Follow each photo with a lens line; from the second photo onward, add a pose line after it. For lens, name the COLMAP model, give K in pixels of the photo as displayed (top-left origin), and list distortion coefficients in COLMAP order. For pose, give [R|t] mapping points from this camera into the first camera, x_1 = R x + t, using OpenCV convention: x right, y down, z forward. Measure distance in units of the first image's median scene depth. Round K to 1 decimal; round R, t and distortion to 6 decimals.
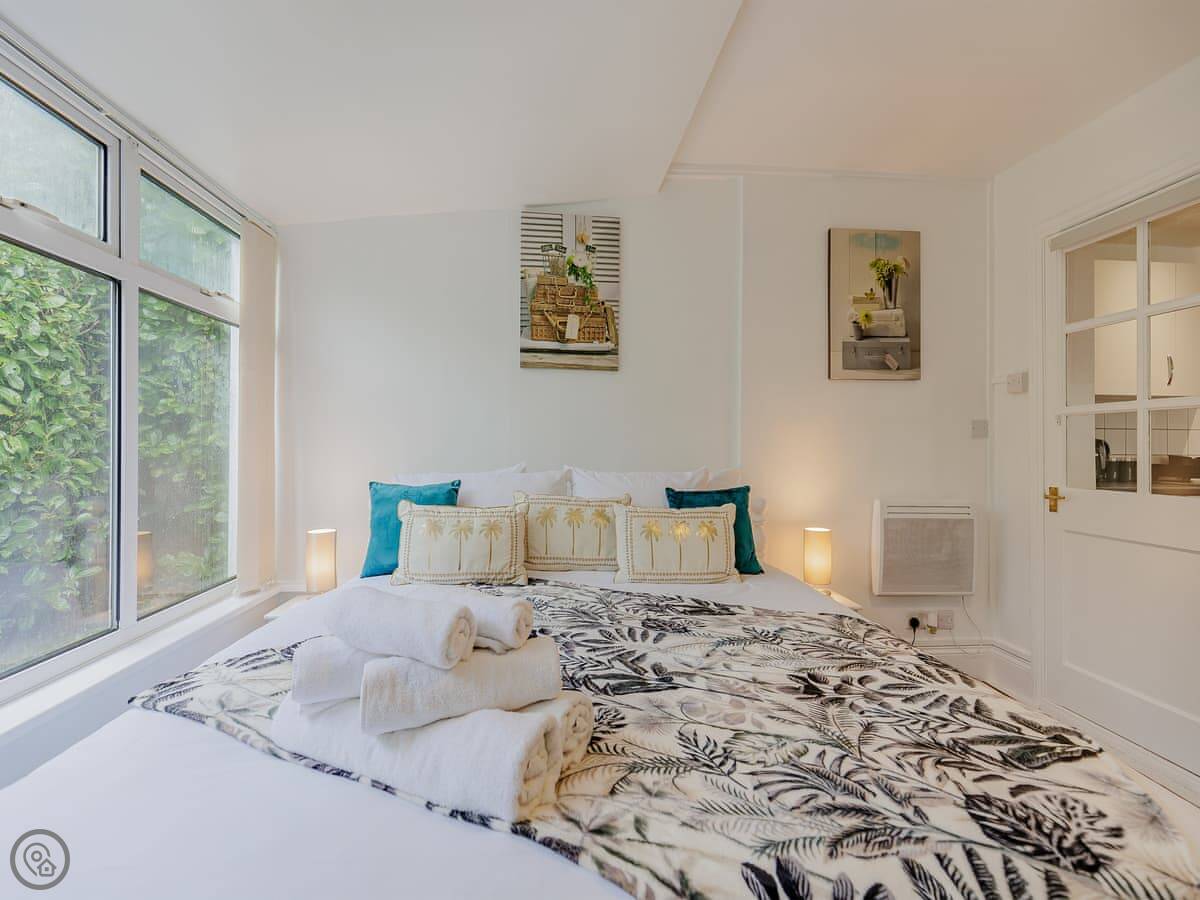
lens RADIAL K [[539.3, 0, 601.5], [0, 539.3, 440.0], [0, 0, 1]] dist [0.006994, -0.002192]
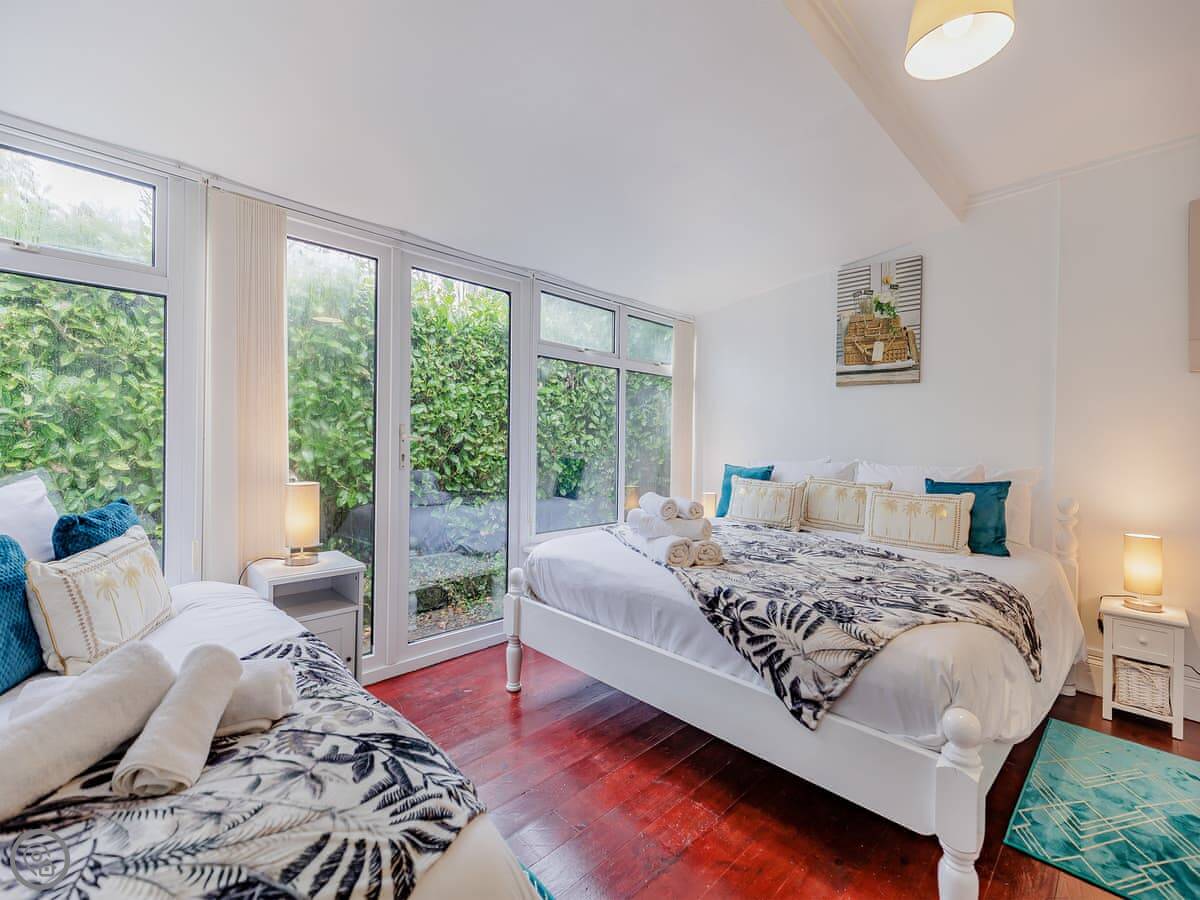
lens RADIAL K [[539.3, 0, 597.2], [0, 539.3, 442.9], [0, 0, 1]] dist [0.006994, -0.002192]
pose [[0.637562, 0.005433, -0.770380, 0.544576], [-0.005973, 0.999980, 0.002109, 0.007986], [0.770376, 0.003257, 0.637582, -0.346134]]
